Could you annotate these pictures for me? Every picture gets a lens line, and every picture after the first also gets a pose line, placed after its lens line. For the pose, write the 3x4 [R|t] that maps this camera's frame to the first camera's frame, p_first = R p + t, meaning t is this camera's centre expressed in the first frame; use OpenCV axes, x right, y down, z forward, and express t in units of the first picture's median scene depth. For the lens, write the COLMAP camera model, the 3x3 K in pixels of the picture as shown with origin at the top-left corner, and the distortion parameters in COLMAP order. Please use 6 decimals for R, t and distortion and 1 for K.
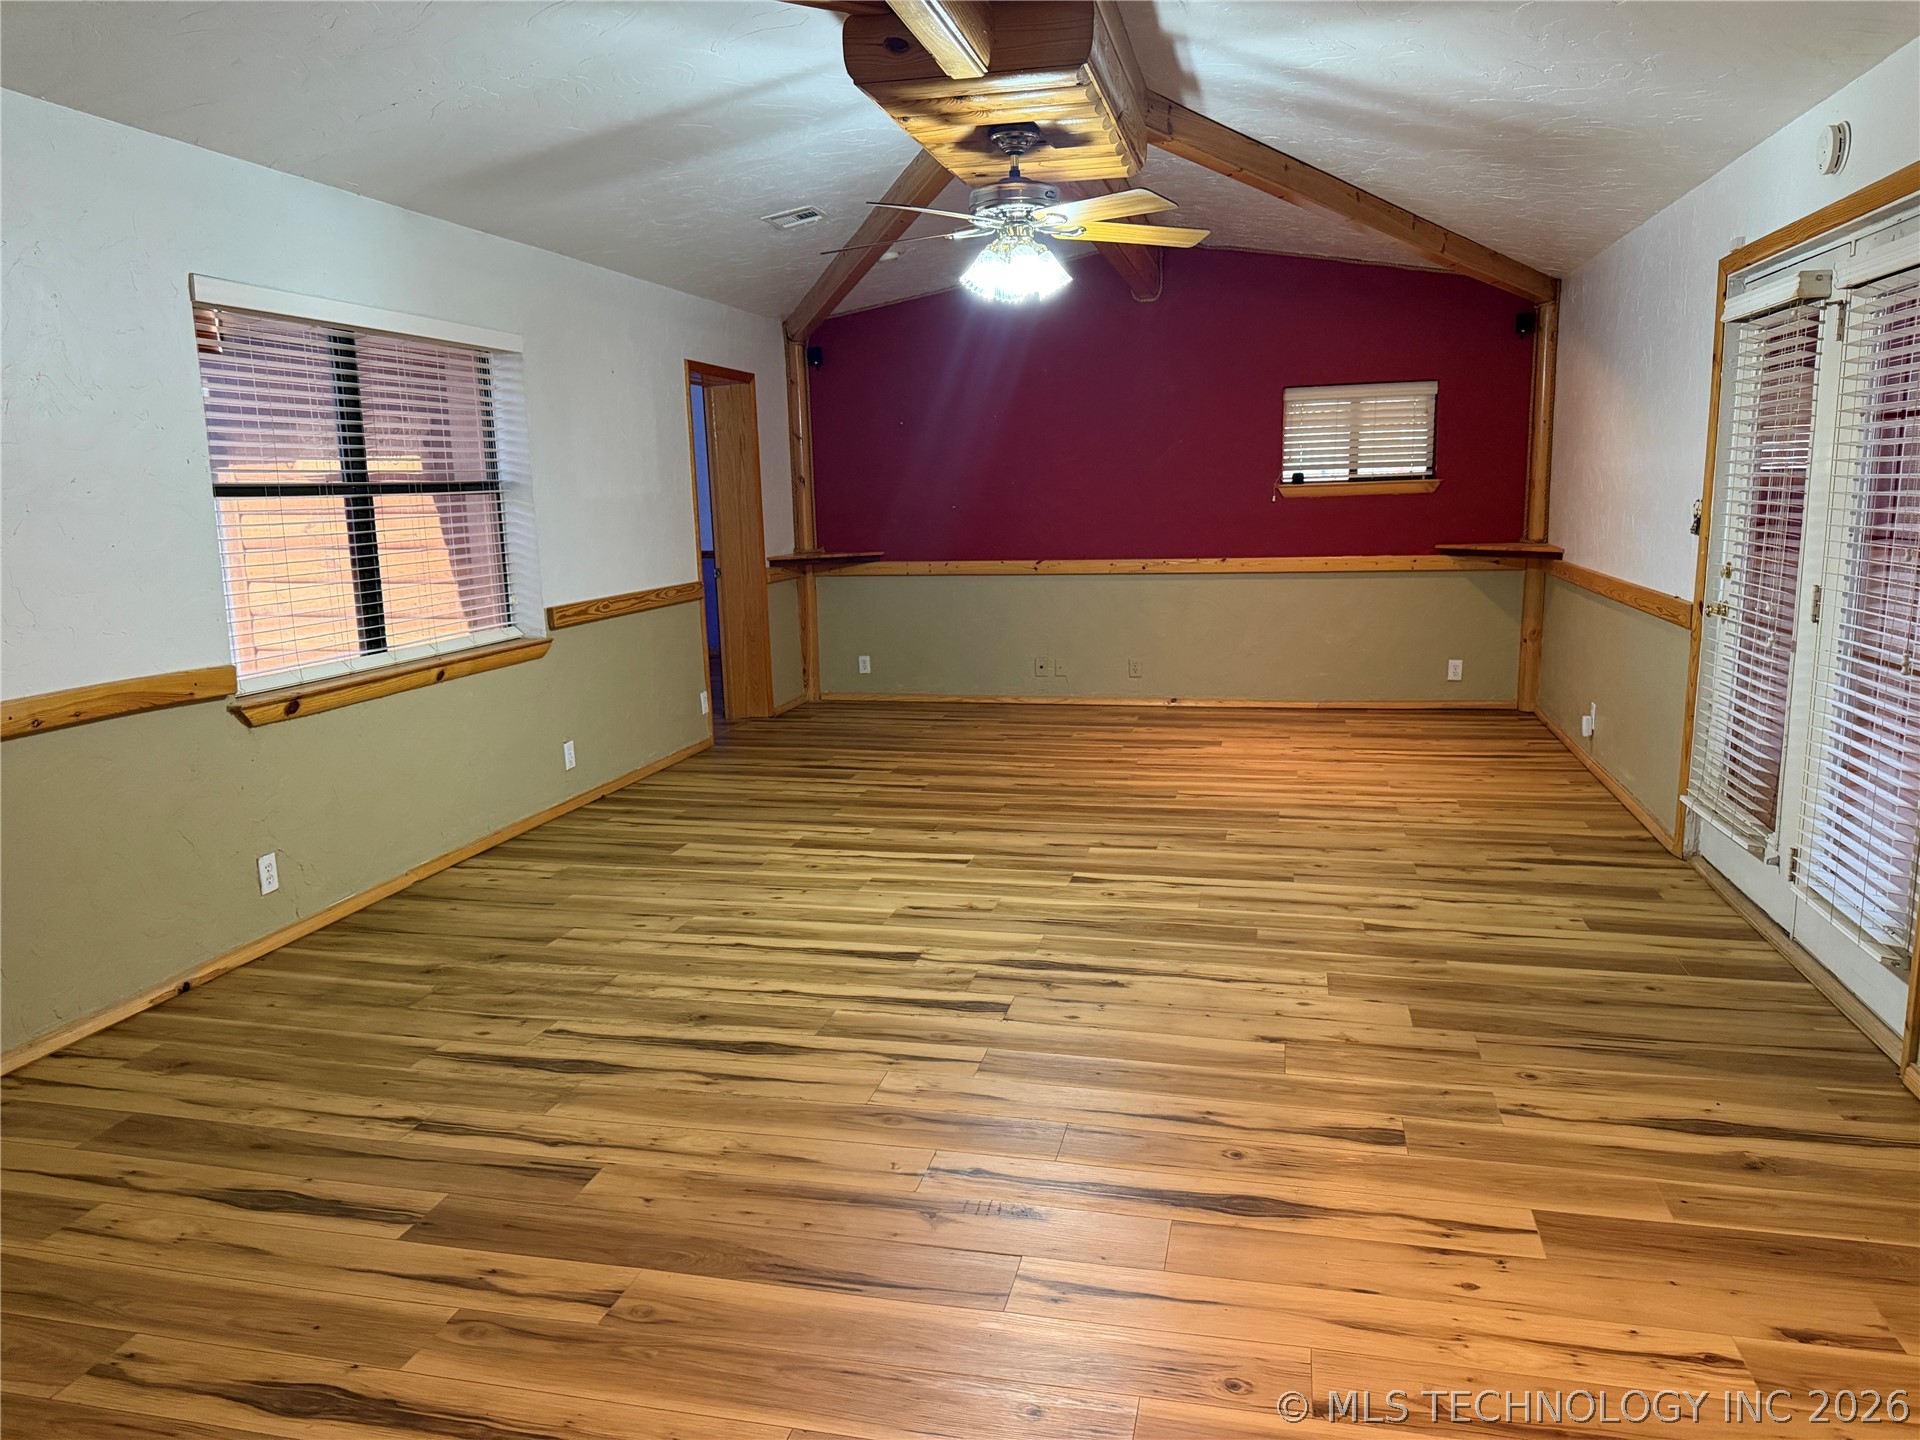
lens RADIAL K [[1358.1, 0, 965.6], [0, 1358.1, 708.0], [0, 0, 1]] dist [0.198398, -0.369108]
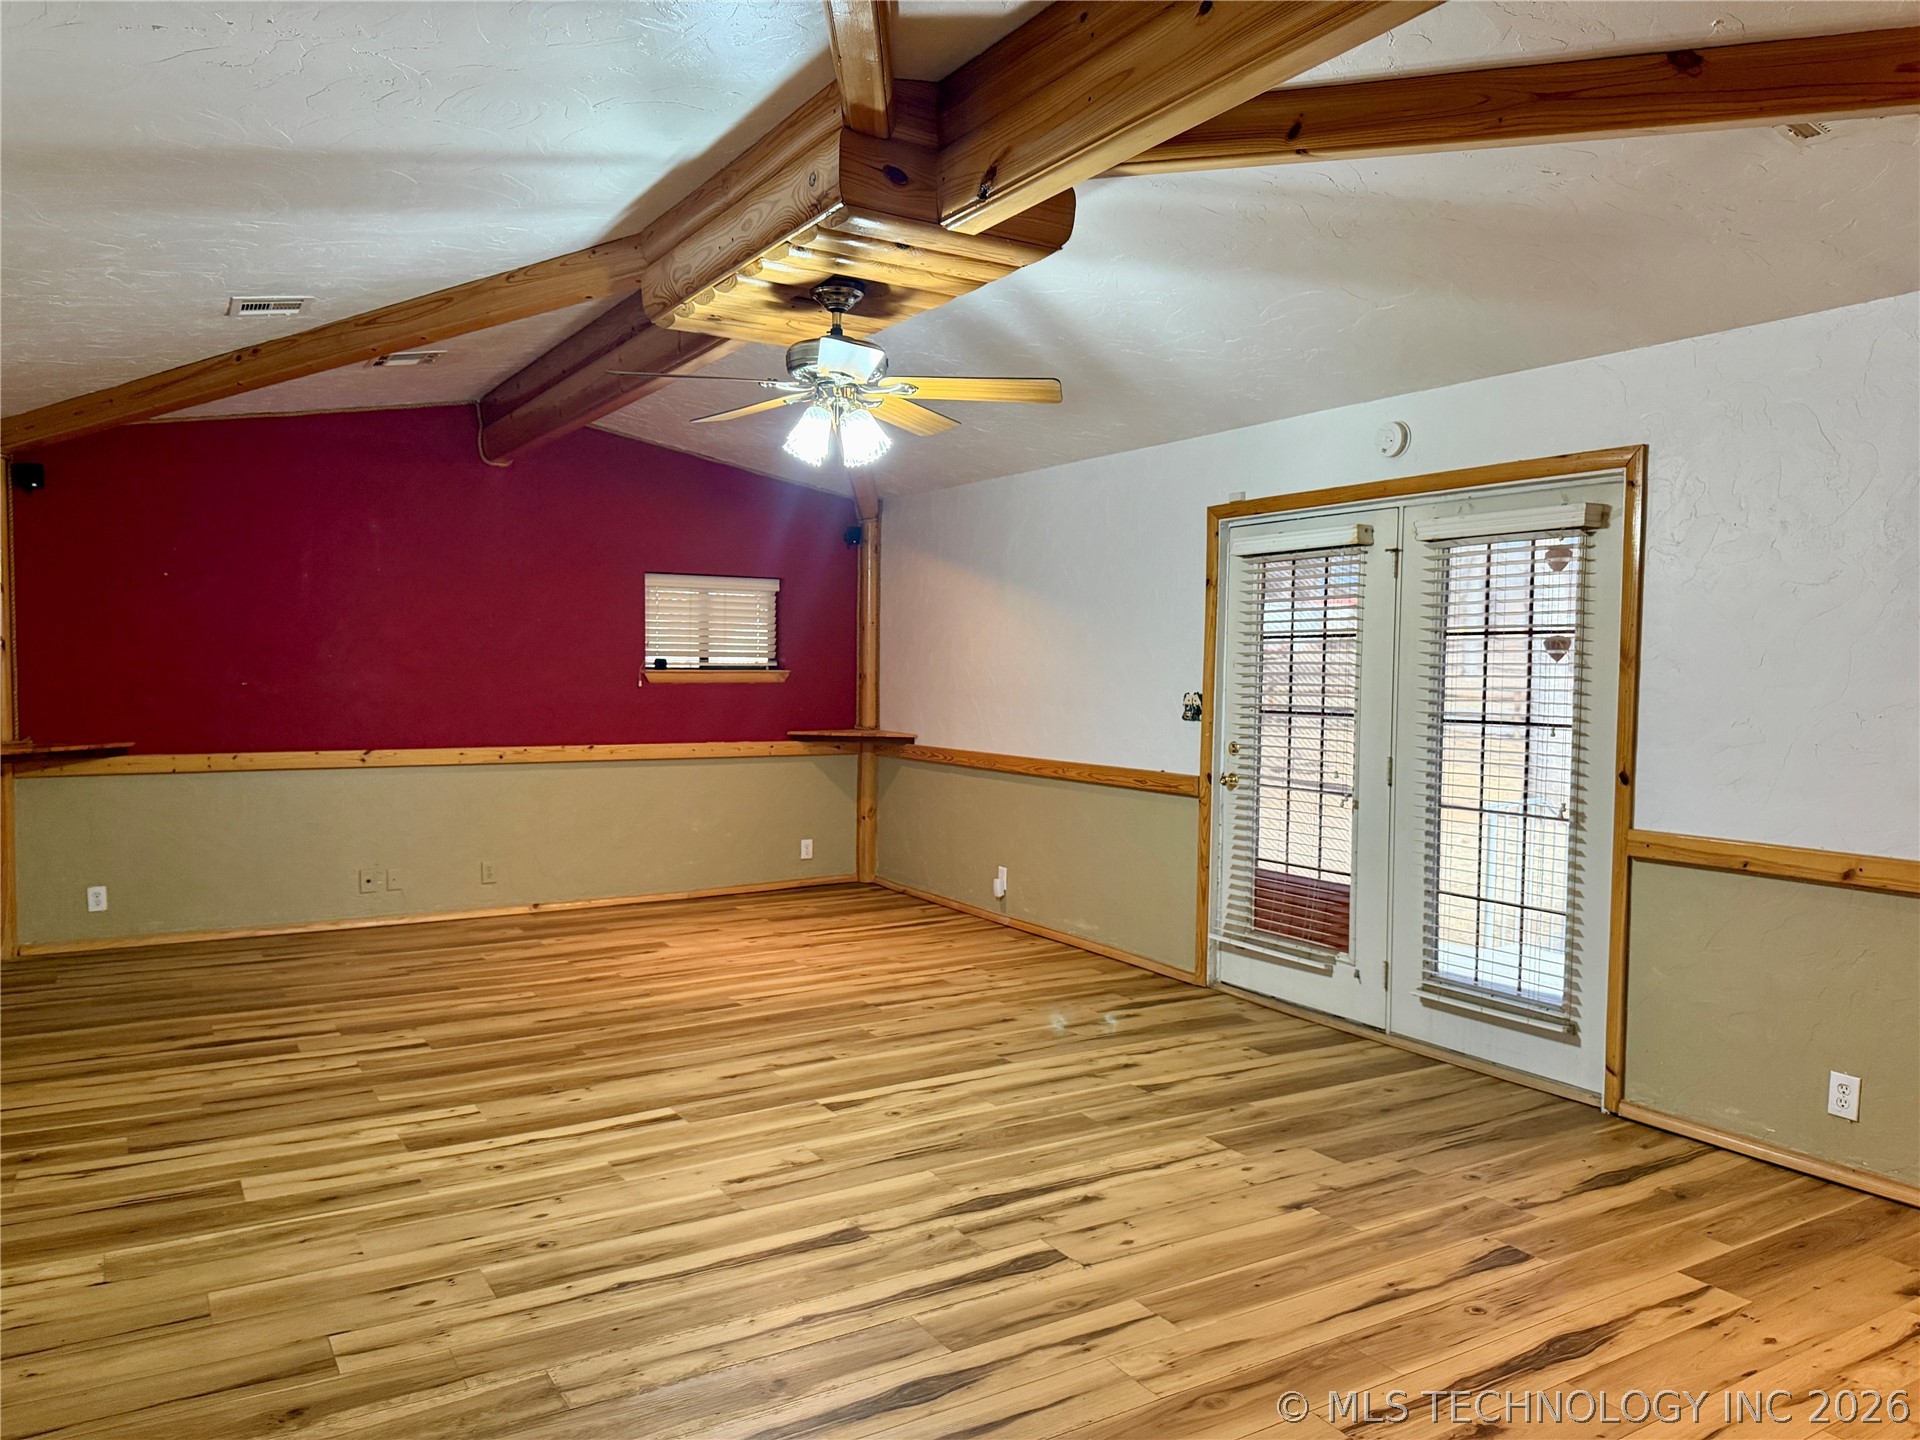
lens RADIAL K [[1352.7, 0, 962.9], [0, 1352.7, 726.2], [0, 0, 1]] dist [0.082921, -0.110220]
pose [[0.709492, -0.003401, 0.704705, -0.470743], [0.090397, 0.992166, -0.086224, -0.033741], [-0.698891, 0.124879, 0.704242, 0.292284]]
